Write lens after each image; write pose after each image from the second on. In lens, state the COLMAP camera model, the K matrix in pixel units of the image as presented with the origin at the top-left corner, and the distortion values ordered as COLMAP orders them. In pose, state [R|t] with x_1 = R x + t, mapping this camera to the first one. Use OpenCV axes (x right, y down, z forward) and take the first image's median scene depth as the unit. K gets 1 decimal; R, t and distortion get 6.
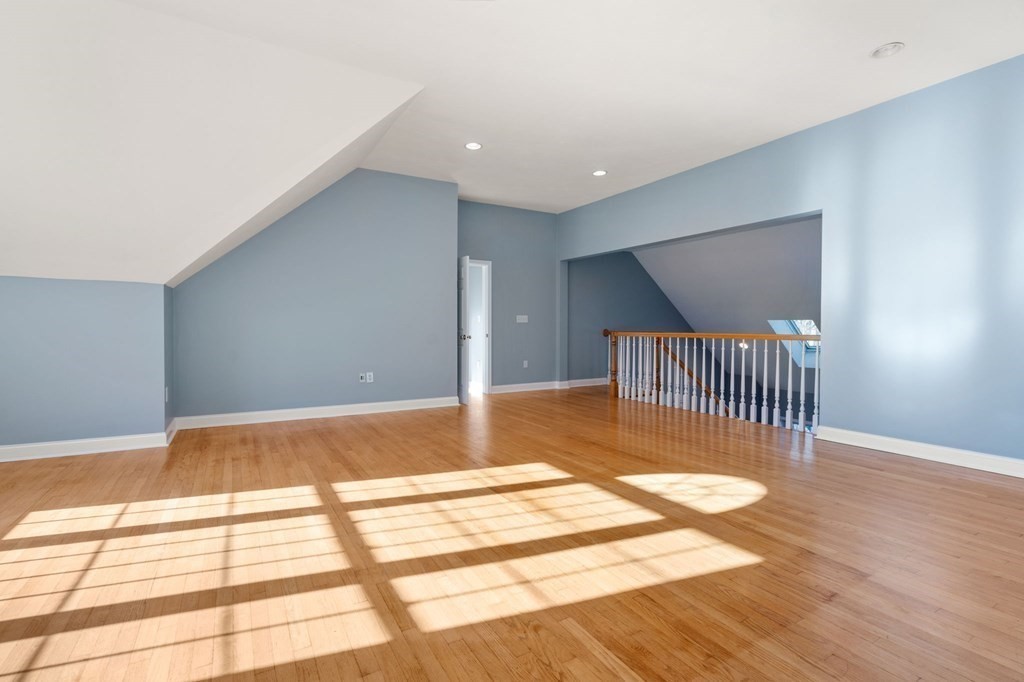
lens RADIAL K [[475.2, 0, 507.2], [0, 475.2, 326.4], [0, 0, 1]] dist [-0.001581, -0.000225]
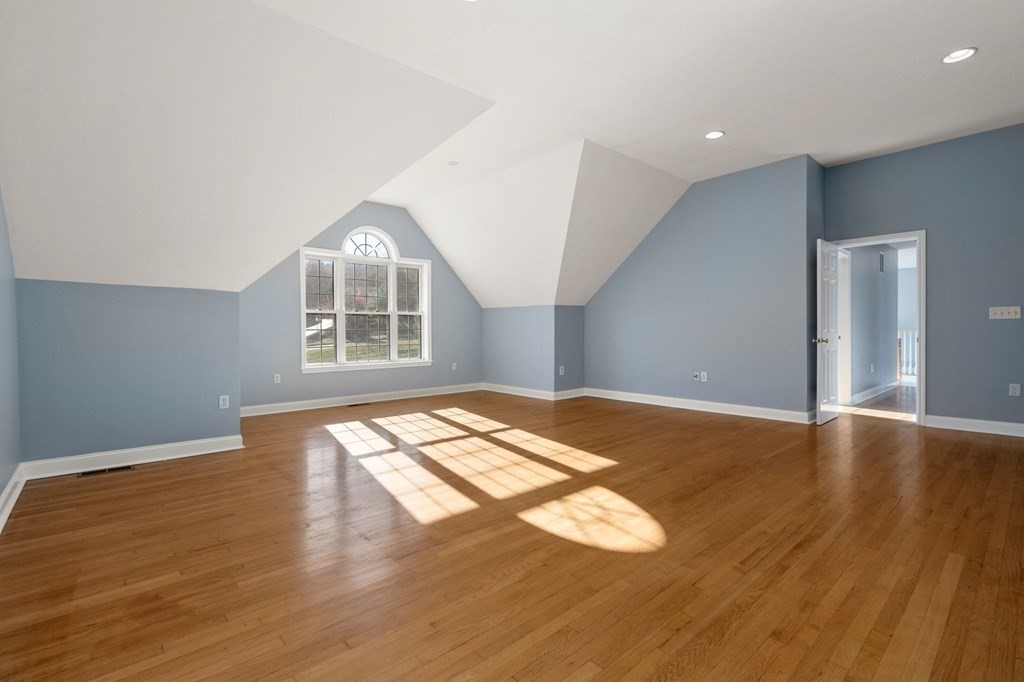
lens RADIAL K [[463.6, 0, 508.1], [0, 463.6, 340.8], [0, 0, 1]] dist [-0.001514, -0.000314]
pose [[0.190841, 0.017775, -0.981460, 1.126404], [0.014179, 0.999682, 0.020863, -0.003212], [0.981519, -0.017898, 0.190528, 0.642033]]
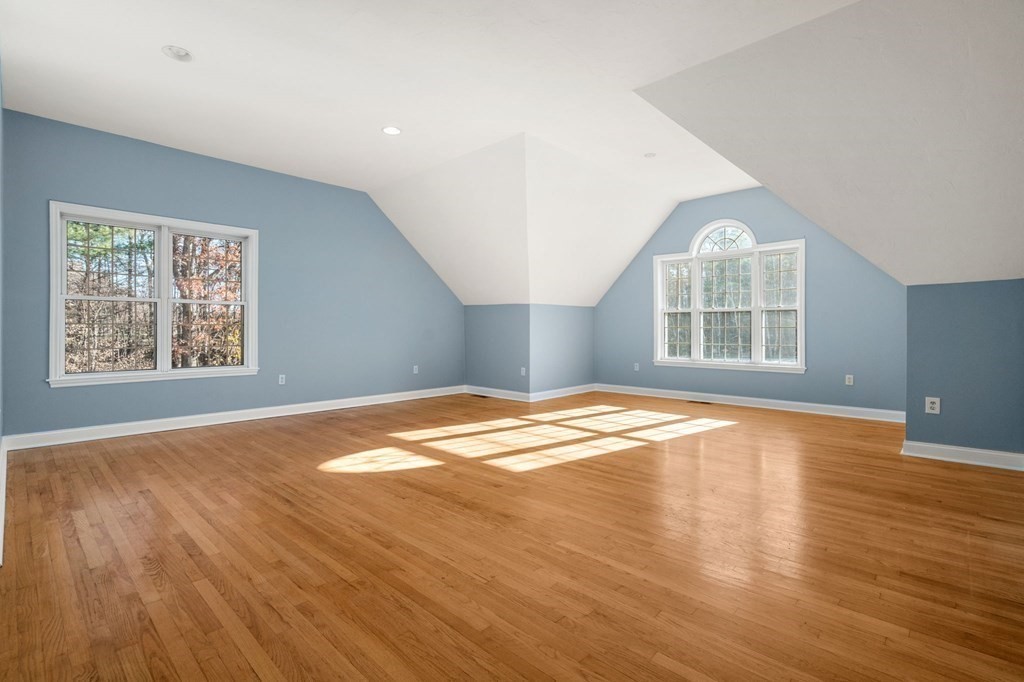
lens RADIAL K [[475.2, 0, 507.2], [0, 475.2, 326.4], [0, 0, 1]] dist [-0.001581, -0.000225]
pose [[-0.961330, -0.000098, -0.275398, 0.401003], [0.003993, 0.999890, -0.014295, 0.005709], [0.275369, -0.014842, -0.961224, 2.147867]]
